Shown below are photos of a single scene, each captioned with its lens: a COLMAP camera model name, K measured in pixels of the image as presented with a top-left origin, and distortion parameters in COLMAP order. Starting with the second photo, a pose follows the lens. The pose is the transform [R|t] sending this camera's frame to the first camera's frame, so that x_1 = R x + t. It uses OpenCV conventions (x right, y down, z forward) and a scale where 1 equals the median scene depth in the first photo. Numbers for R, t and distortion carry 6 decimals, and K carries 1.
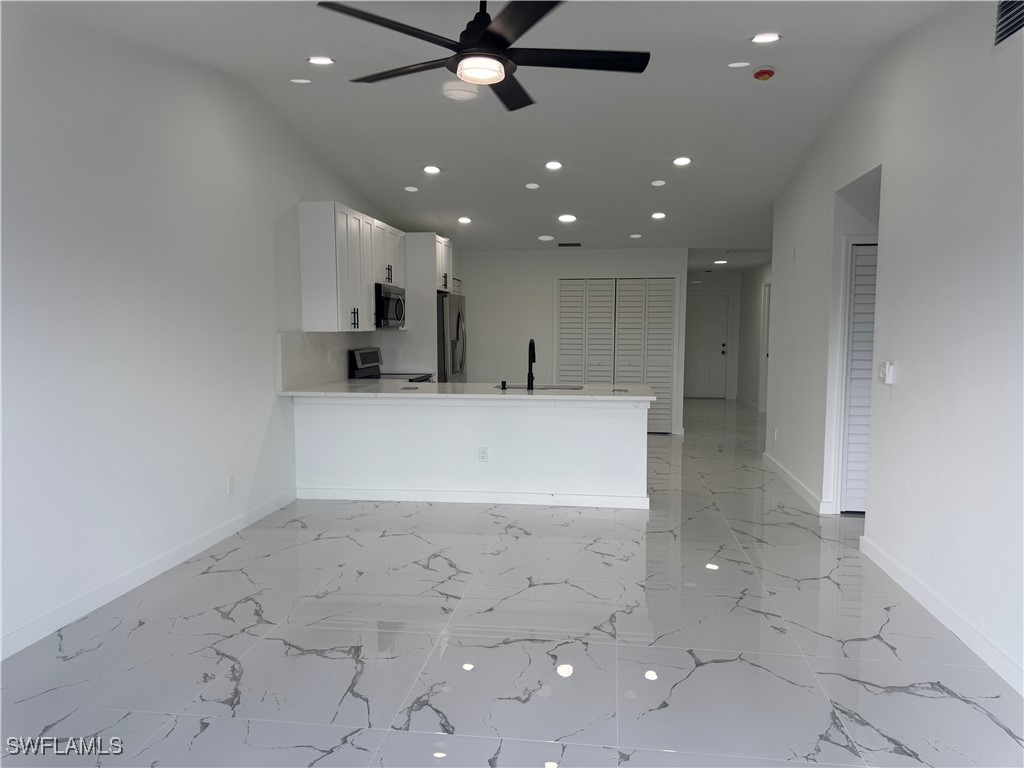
lens RADIAL K [[712.7, 0, 512.0], [0, 712.7, 384.0], [0, 0, 1]] dist [0.148343, -0.176594]
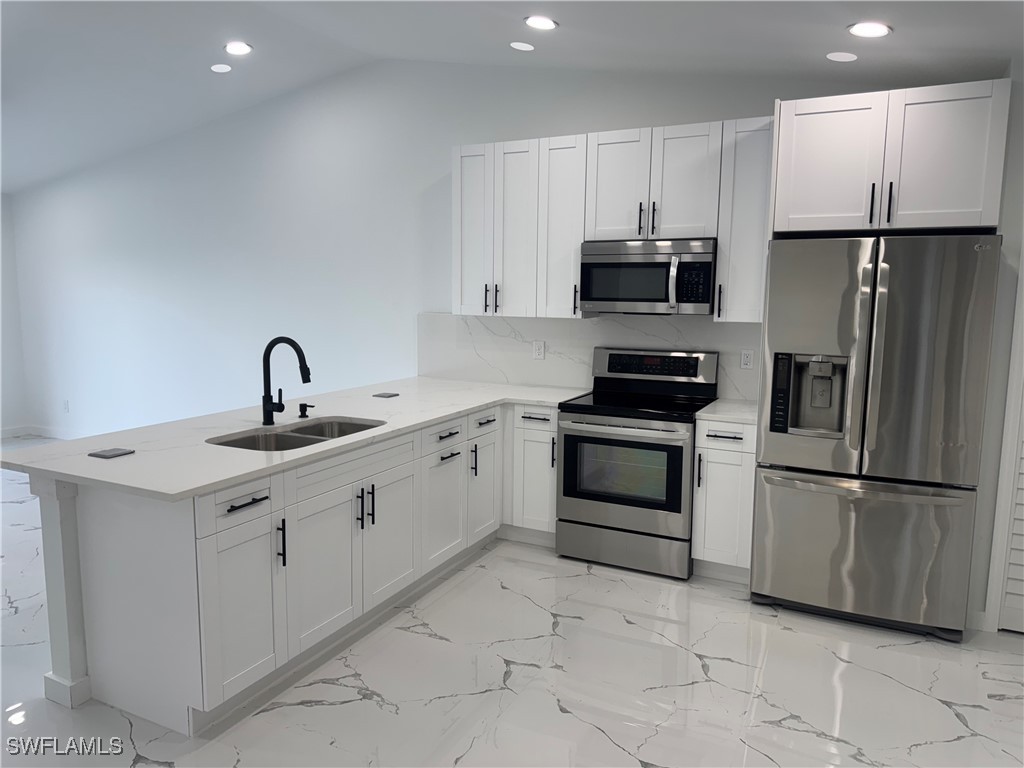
lens RADIAL K [[713.3, 0, 512.0], [0, 713.3, 384.0], [0, 0, 1]] dist [0.113221, -0.154863]
pose [[-0.319726, 0.119384, -0.939959, 0.484888], [-0.090798, 0.983605, 0.155812, -0.126808], [0.943150, 0.135163, -0.303644, 1.317602]]
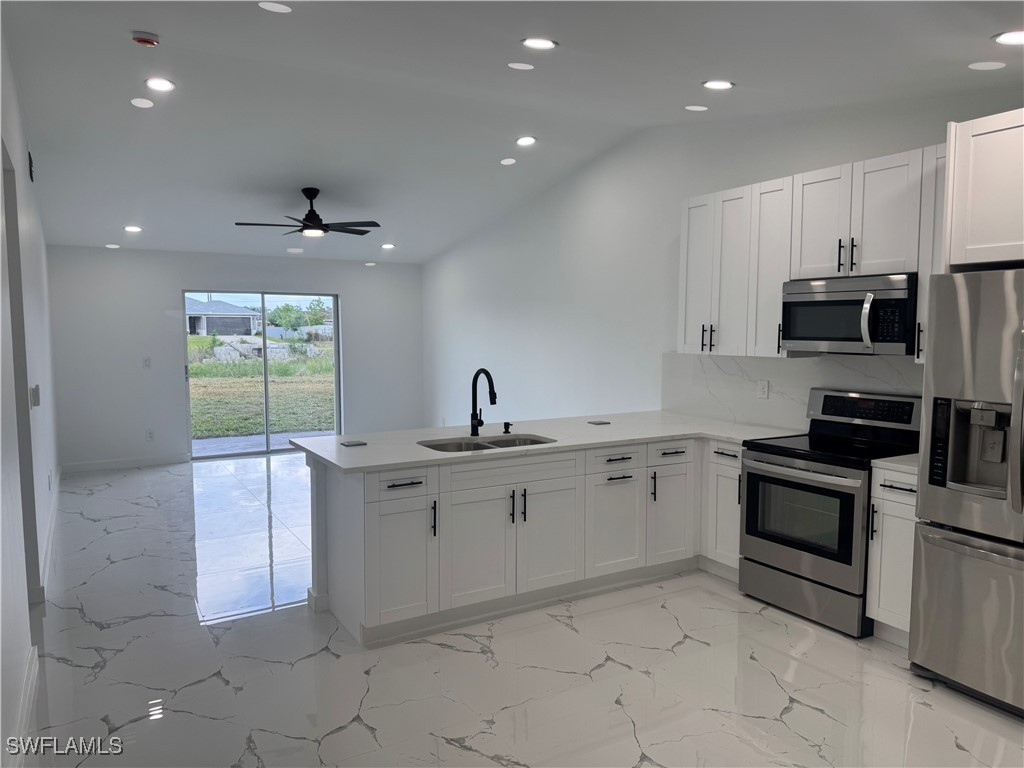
lens RADIAL K [[713.3, 0, 512.0], [0, 713.3, 384.0], [0, 0, 1]] dist [0.113221, -0.154863]
pose [[-0.780262, 0.046512, -0.623722, 0.441111], [-0.054580, 0.988363, 0.141982, -0.147358], [0.623067, 0.144826, -0.768643, 1.541690]]
